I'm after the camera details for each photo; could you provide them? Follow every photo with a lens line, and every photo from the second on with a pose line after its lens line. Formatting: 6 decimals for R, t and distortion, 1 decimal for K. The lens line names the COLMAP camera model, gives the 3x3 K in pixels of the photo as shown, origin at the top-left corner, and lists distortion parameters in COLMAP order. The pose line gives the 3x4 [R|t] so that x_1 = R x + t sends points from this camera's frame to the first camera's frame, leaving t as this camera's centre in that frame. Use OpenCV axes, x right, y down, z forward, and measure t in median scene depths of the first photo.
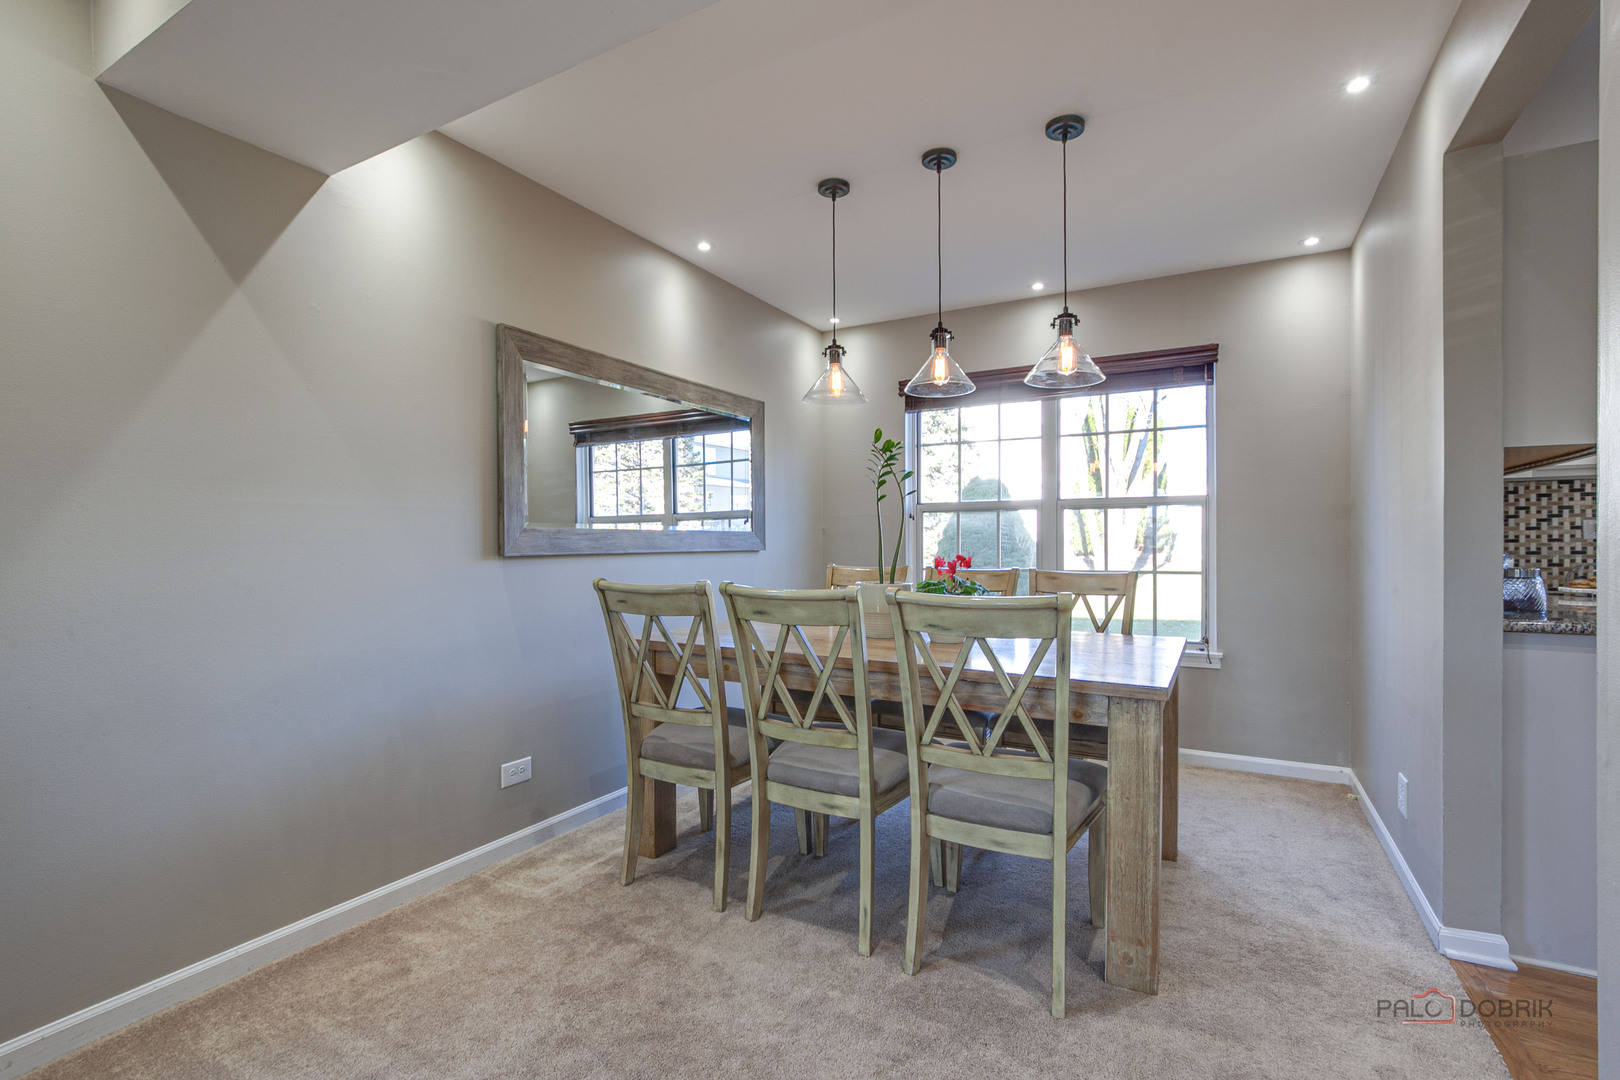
lens RADIAL K [[744.8, 0, 798.7], [0, 744.8, 544.6], [0, 0, 1]] dist [-0.012630, 0.002714]
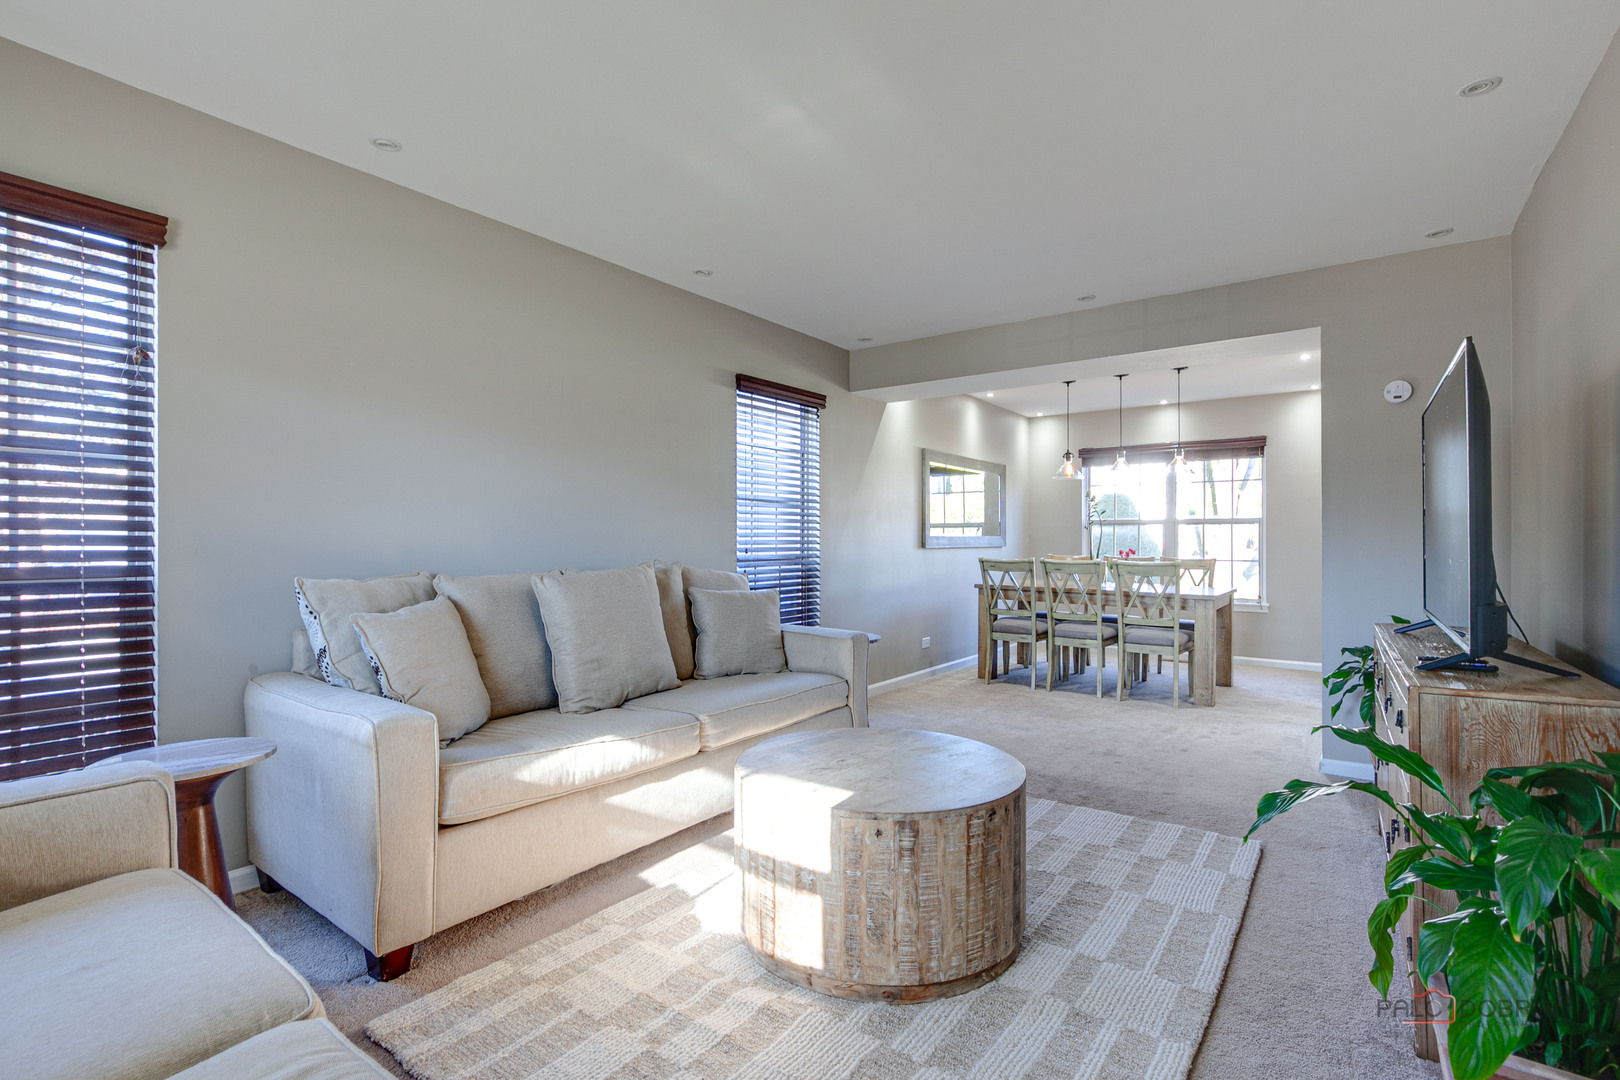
lens RADIAL K [[744.8, 0, 830.1], [0, 744.8, 542.7], [0, 0, 1]] dist [-0.012630, 0.002714]
pose [[0.995138, 0.006971, -0.098243, -0.452913], [-0.007300, 0.999969, -0.002991, 0.008970], [0.098219, 0.003694, 0.995158, -1.287741]]
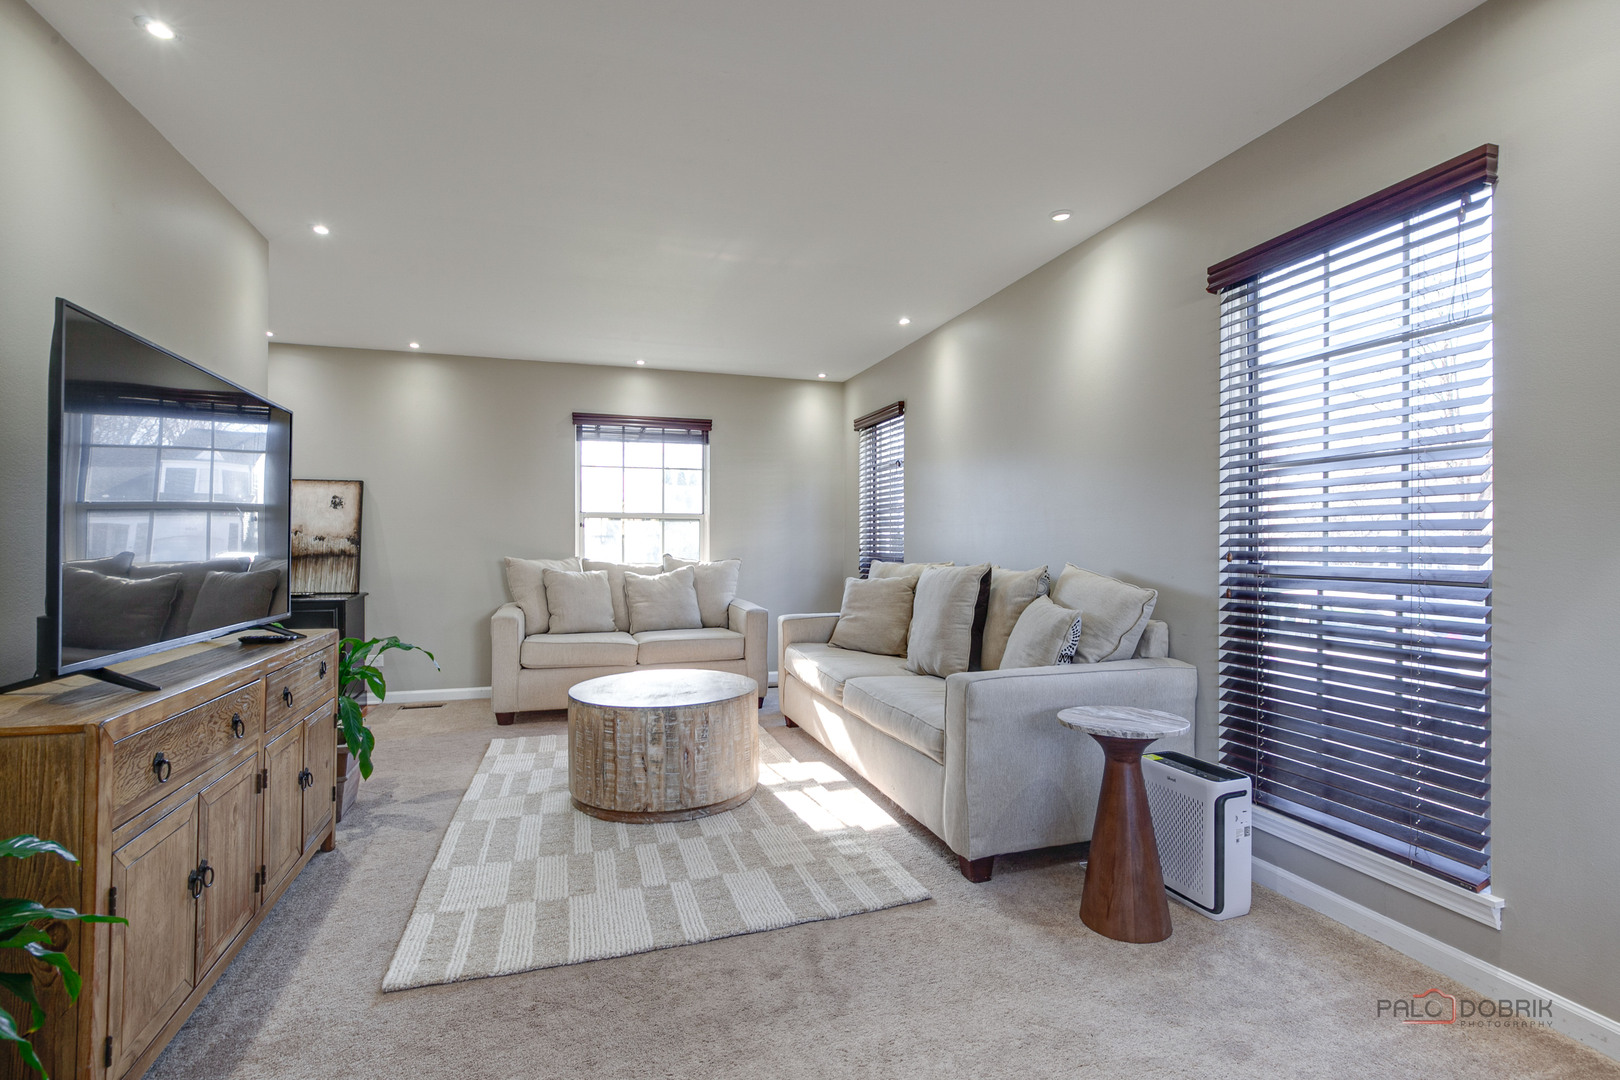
lens RADIAL K [[735.8, 0, 802.6], [0, 735.8, 544.9], [0, 0, 1]] dist [-0.011912, 0.001460]
pose [[-0.681658, 0.003598, -0.731662, 0.241535], [0.007553, 0.999969, -0.002120, 0.005626], [0.731632, -0.006971, -0.681664, 0.469170]]
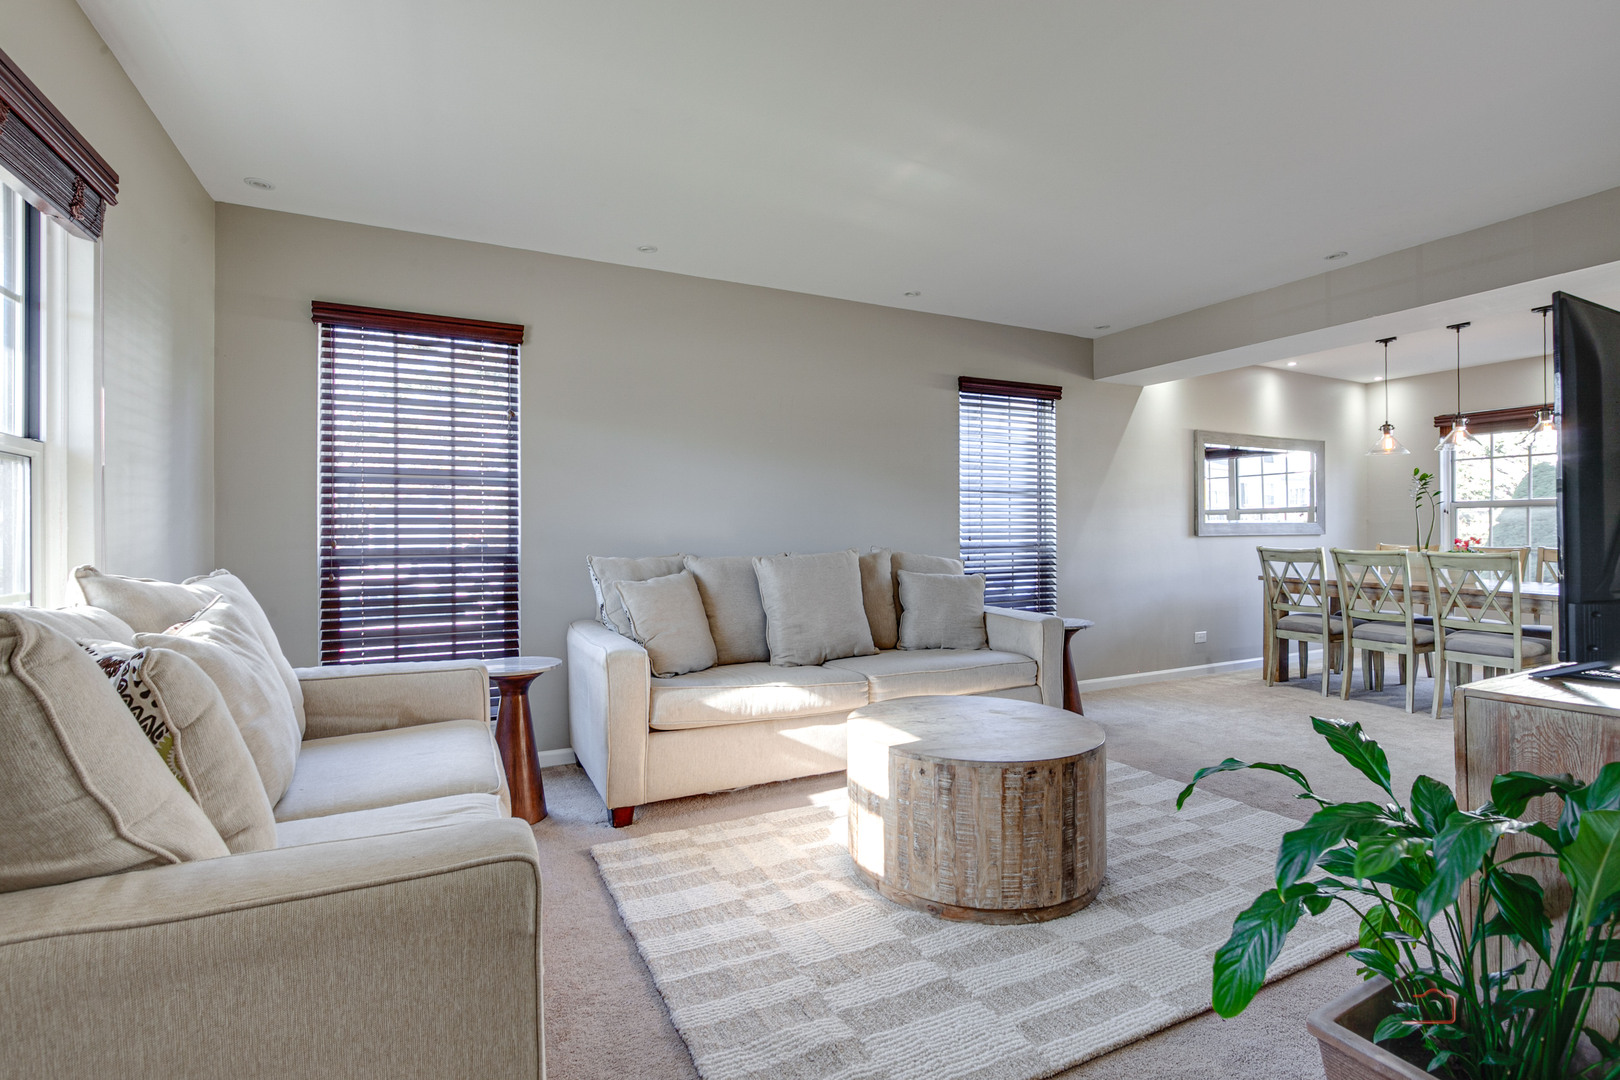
lens RADIAL K [[744.8, 0, 834.4], [0, 744.8, 528.0], [0, 0, 1]] dist [-0.012630, 0.002714]
pose [[0.848043, 0.002552, -0.529921, -0.149234], [-0.005221, 0.999980, -0.003541, 0.006229], [0.529901, 0.005769, 0.848040, -1.350929]]
